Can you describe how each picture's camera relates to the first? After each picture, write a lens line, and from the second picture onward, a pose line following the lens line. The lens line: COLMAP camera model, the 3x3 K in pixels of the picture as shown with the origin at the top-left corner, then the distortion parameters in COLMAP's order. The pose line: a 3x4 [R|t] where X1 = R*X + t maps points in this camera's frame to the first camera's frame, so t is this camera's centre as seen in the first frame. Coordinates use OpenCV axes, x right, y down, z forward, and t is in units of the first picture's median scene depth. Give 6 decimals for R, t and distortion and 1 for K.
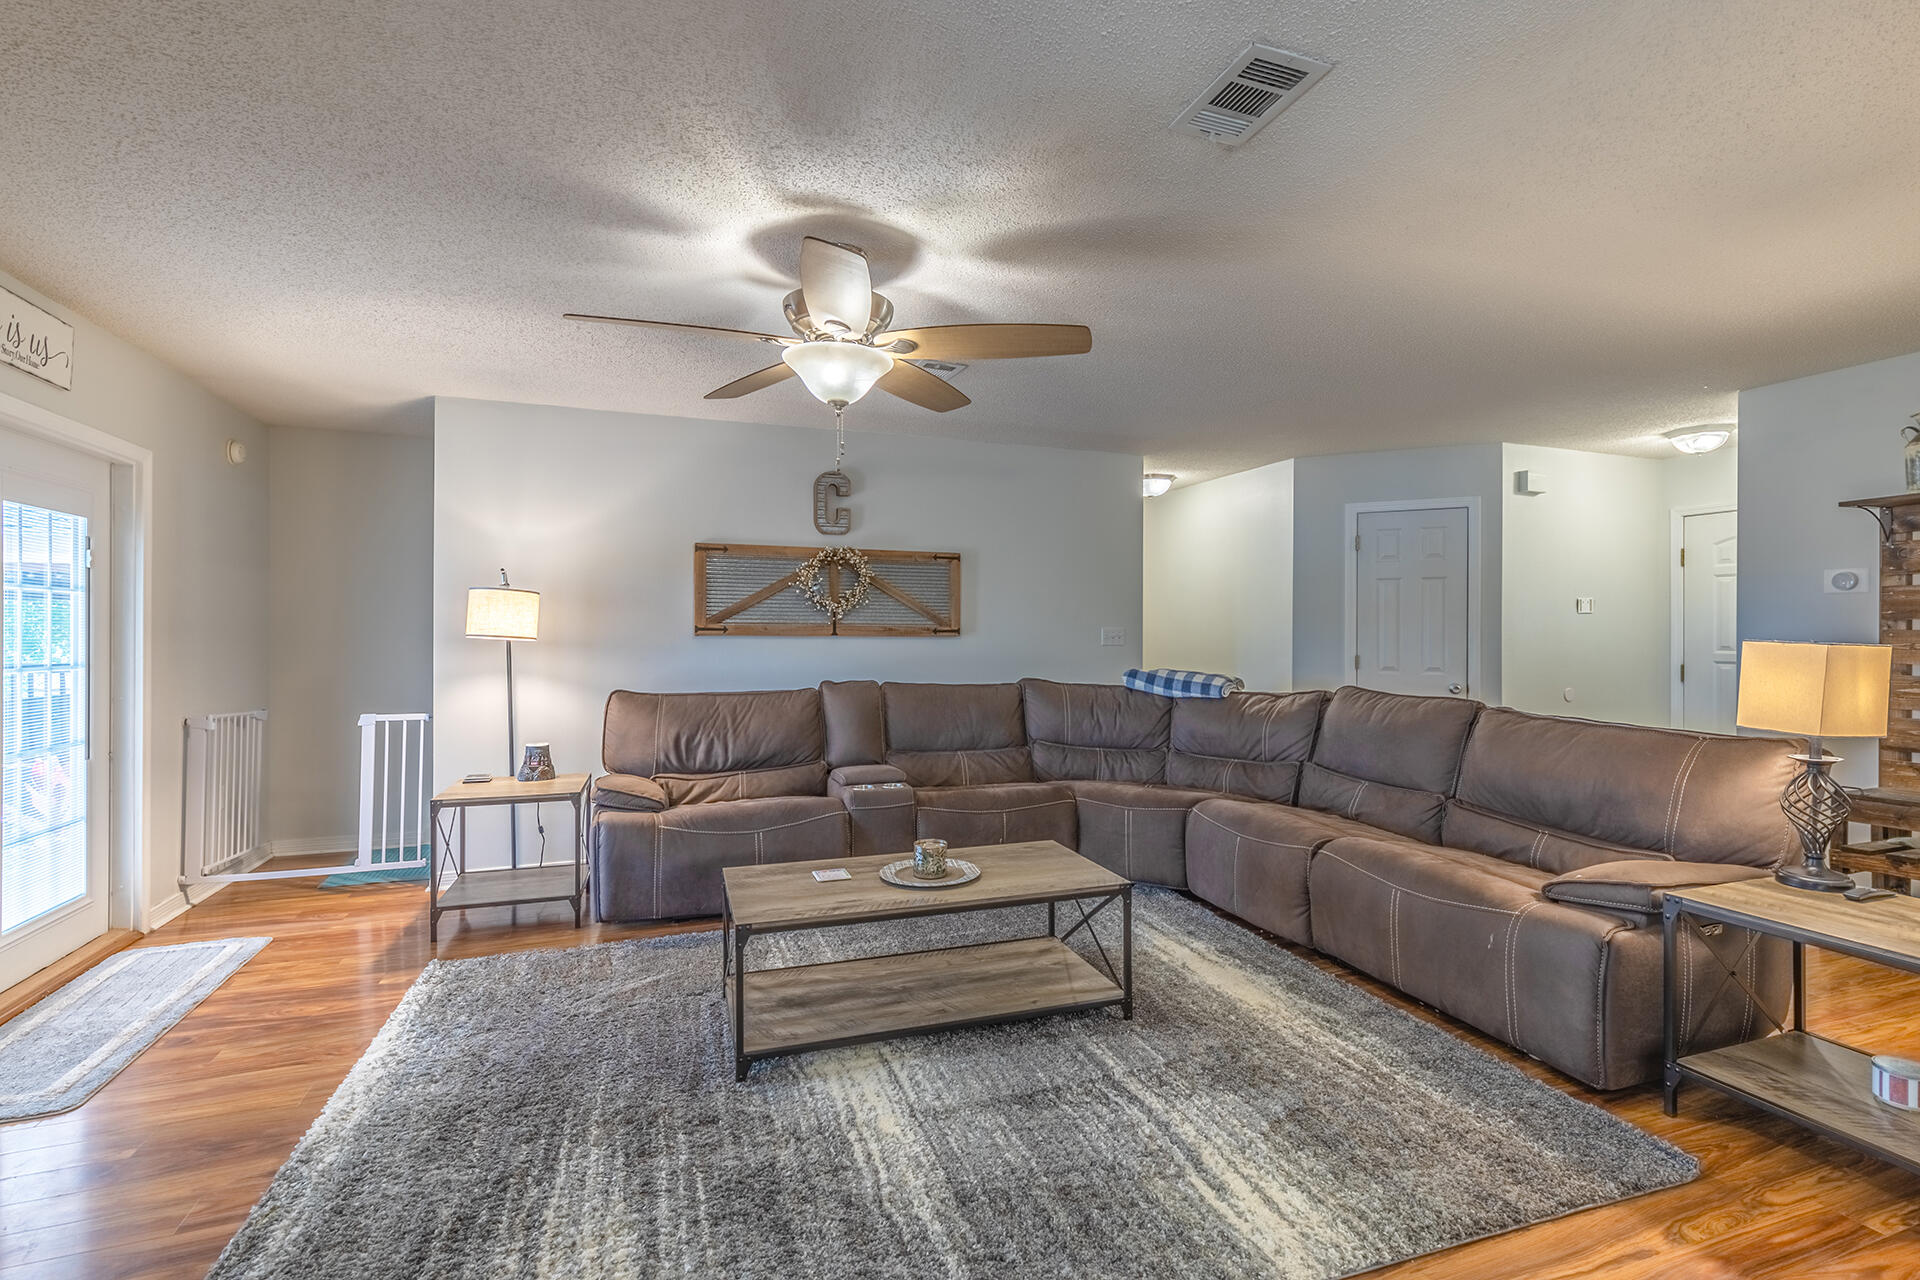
lens RADIAL K [[856.0, 0, 960.0], [0, 856.0, 640.0], [0, 0, 1]] dist [-0.001008, -0.000044]
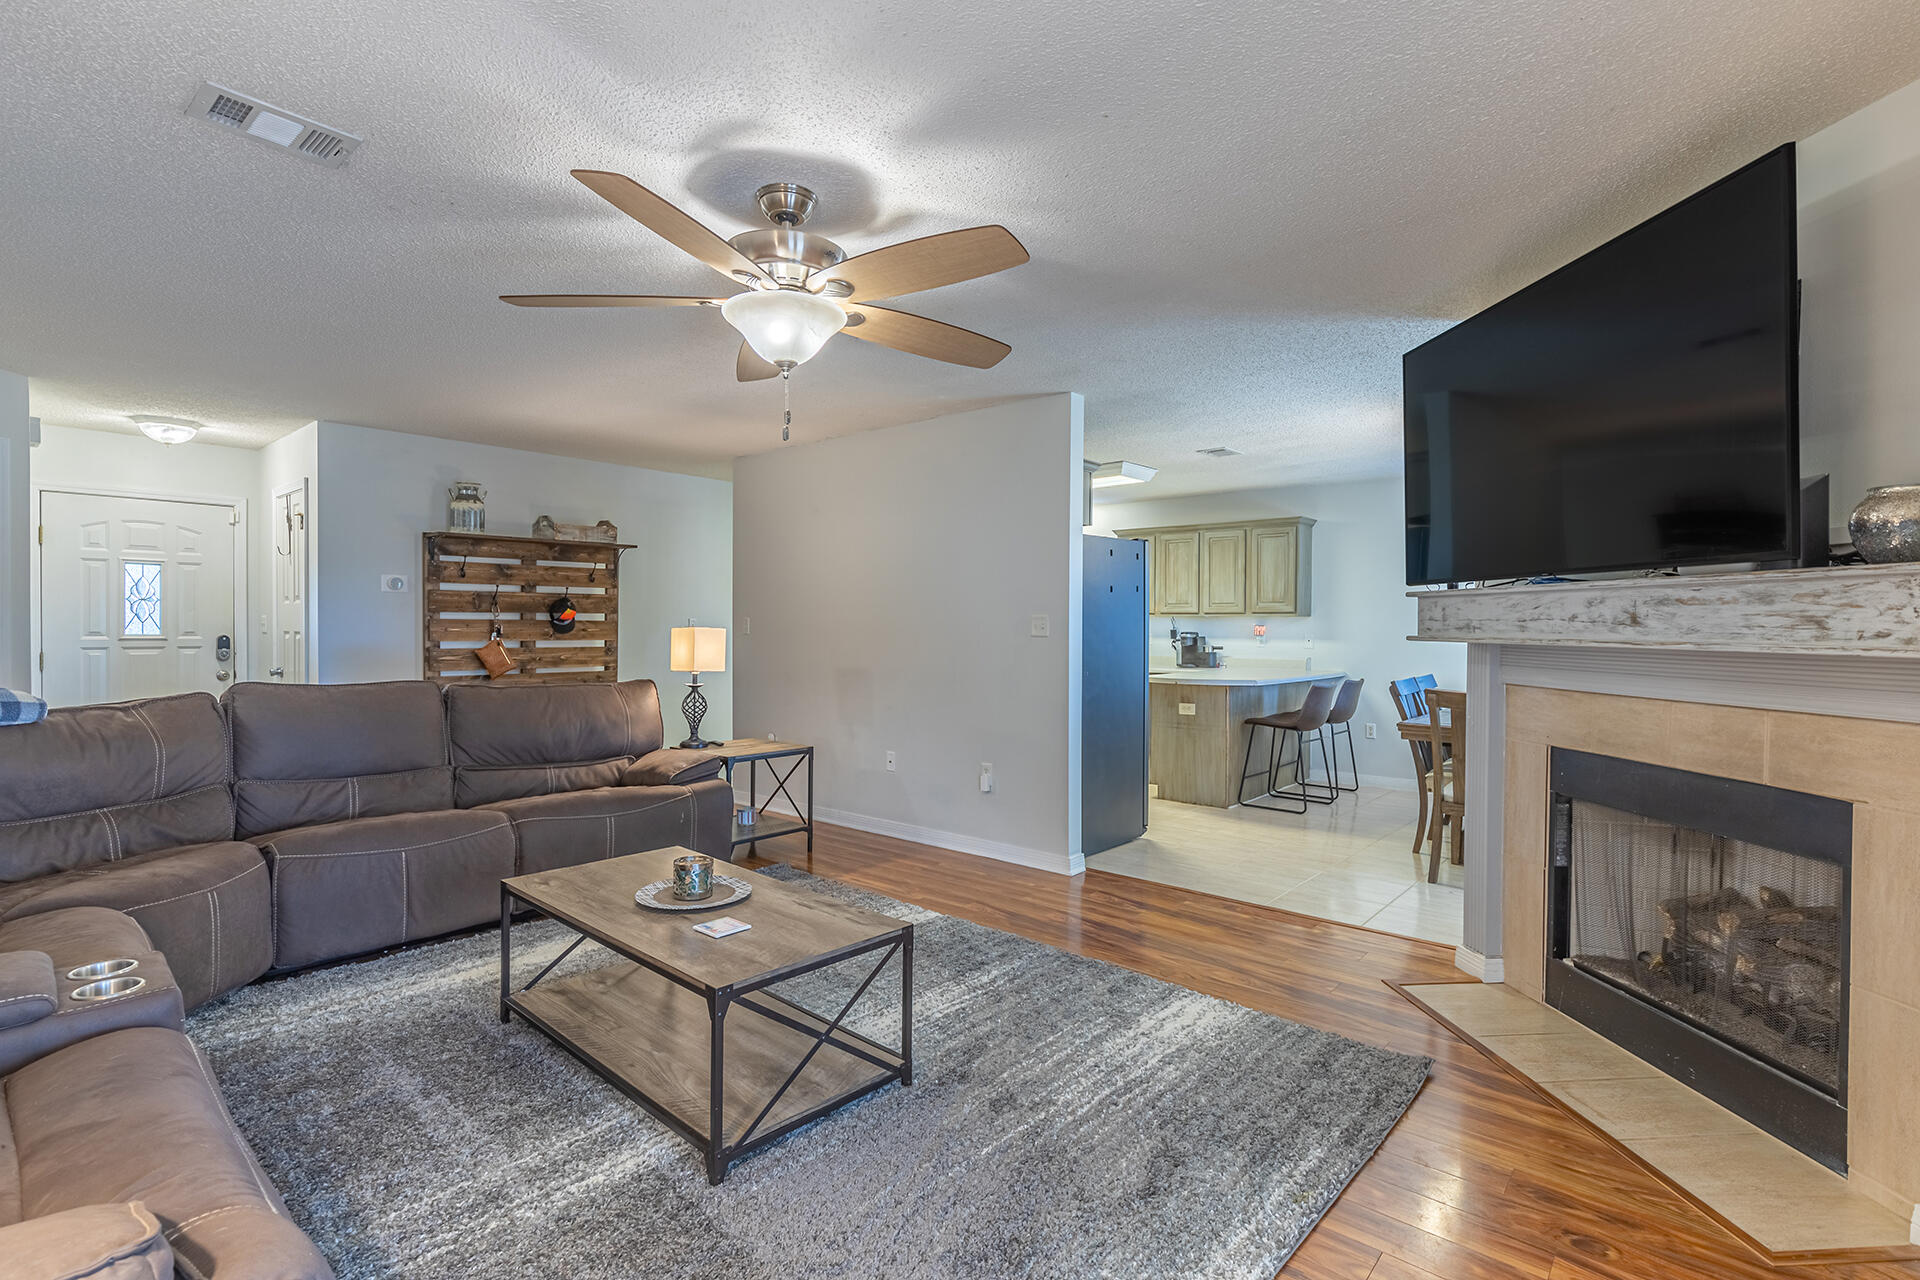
lens RADIAL K [[925.2, 0, 960.0], [0, 925.2, 640.0], [0, 0, 1]] dist [0.002542, 0.000669]
pose [[-0.482677, -0.017813, 0.875617, -0.813418], [0.001036, 0.999781, 0.020910, -0.007719], [-0.875798, 0.010999, -0.482553, 0.987639]]
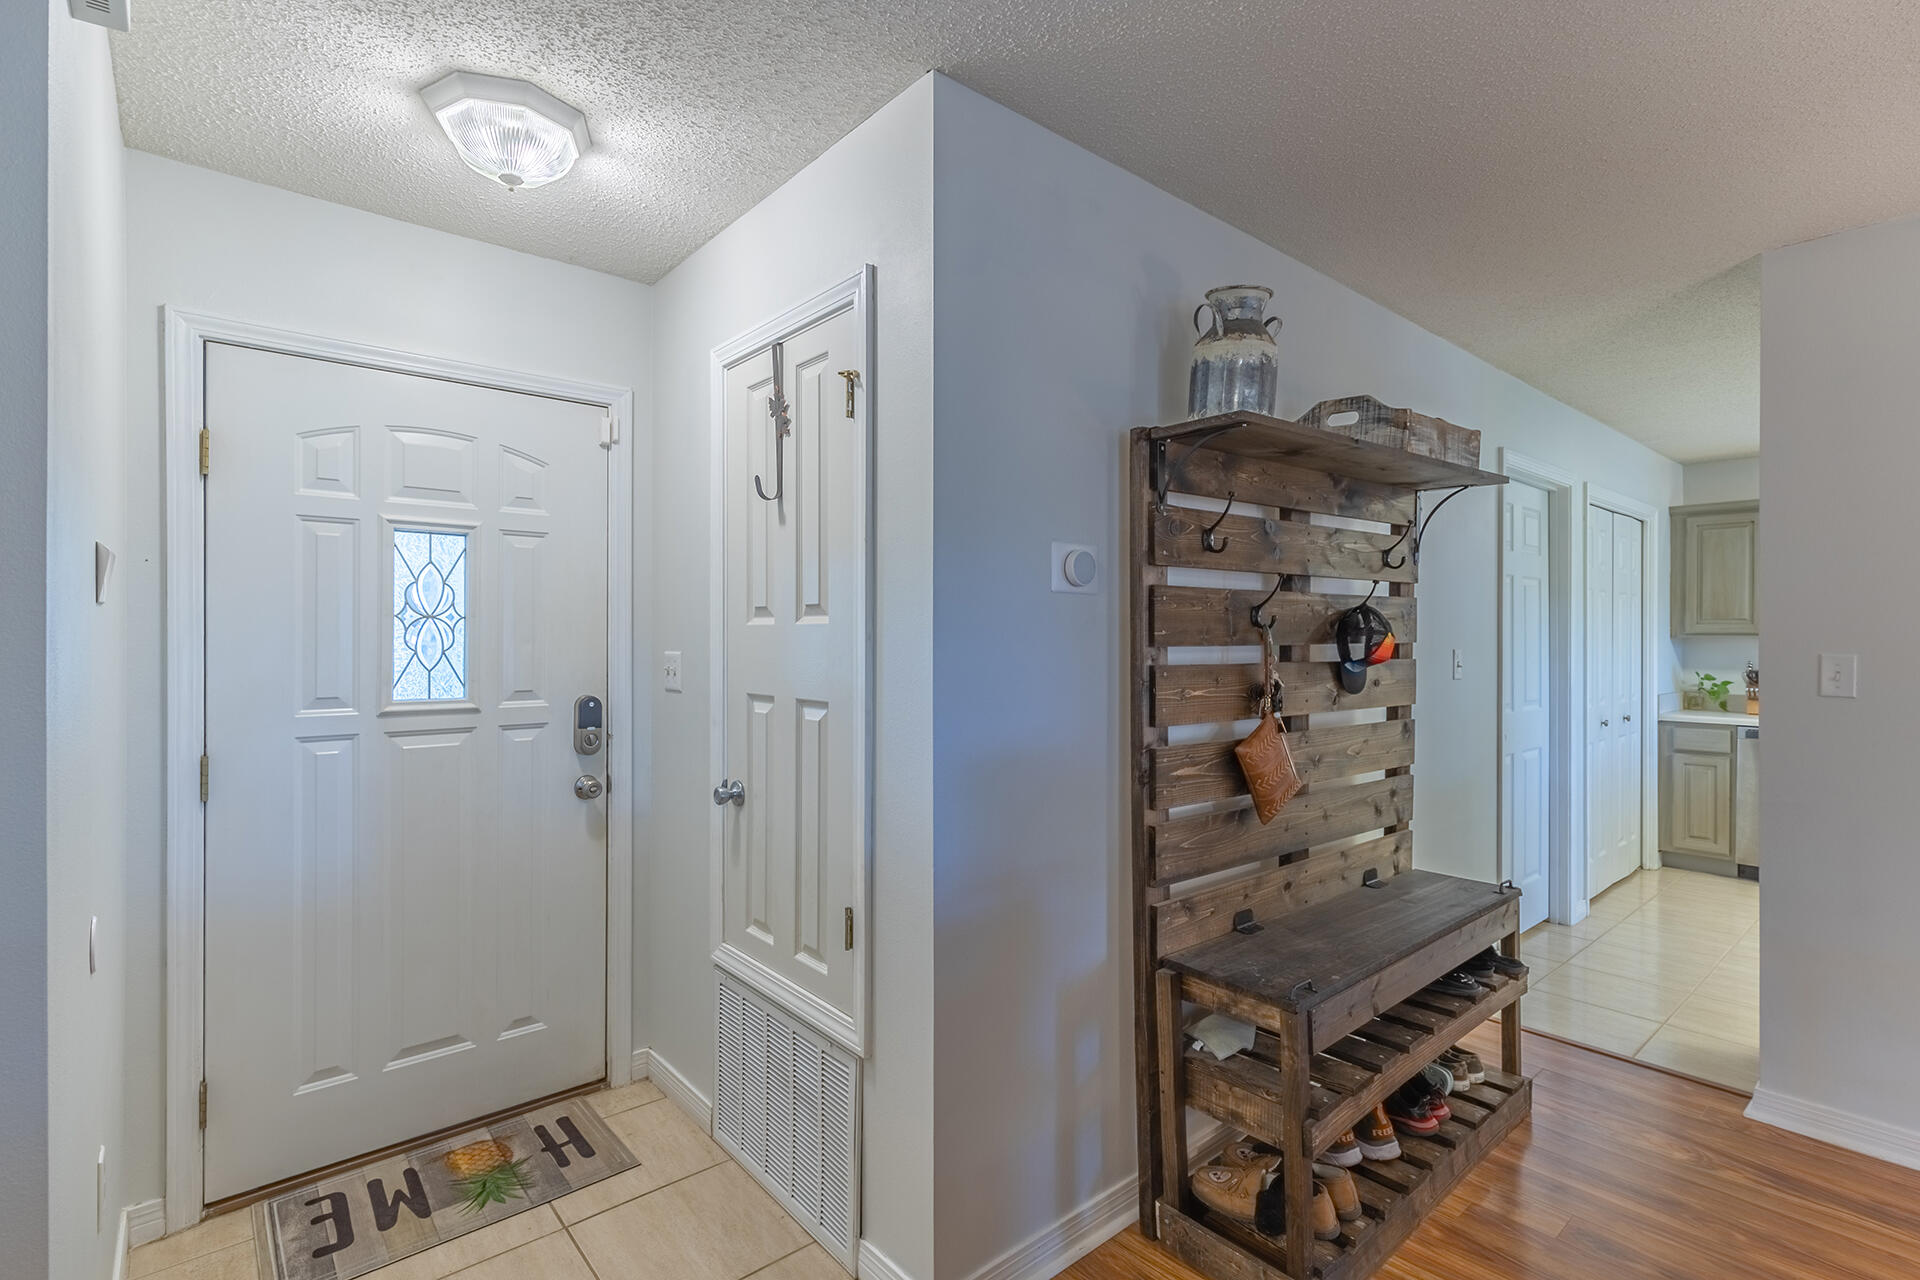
lens RADIAL K [[856.0, 0, 960.0], [0, 856.0, 640.0], [0, 0, 1]] dist [-0.001008, -0.000044]
pose [[-0.363555, -0.006397, 0.931551, 0.631720], [0.005284, 0.999946, 0.008929, -0.034091], [-0.931558, 0.008168, -0.363501, 1.337258]]
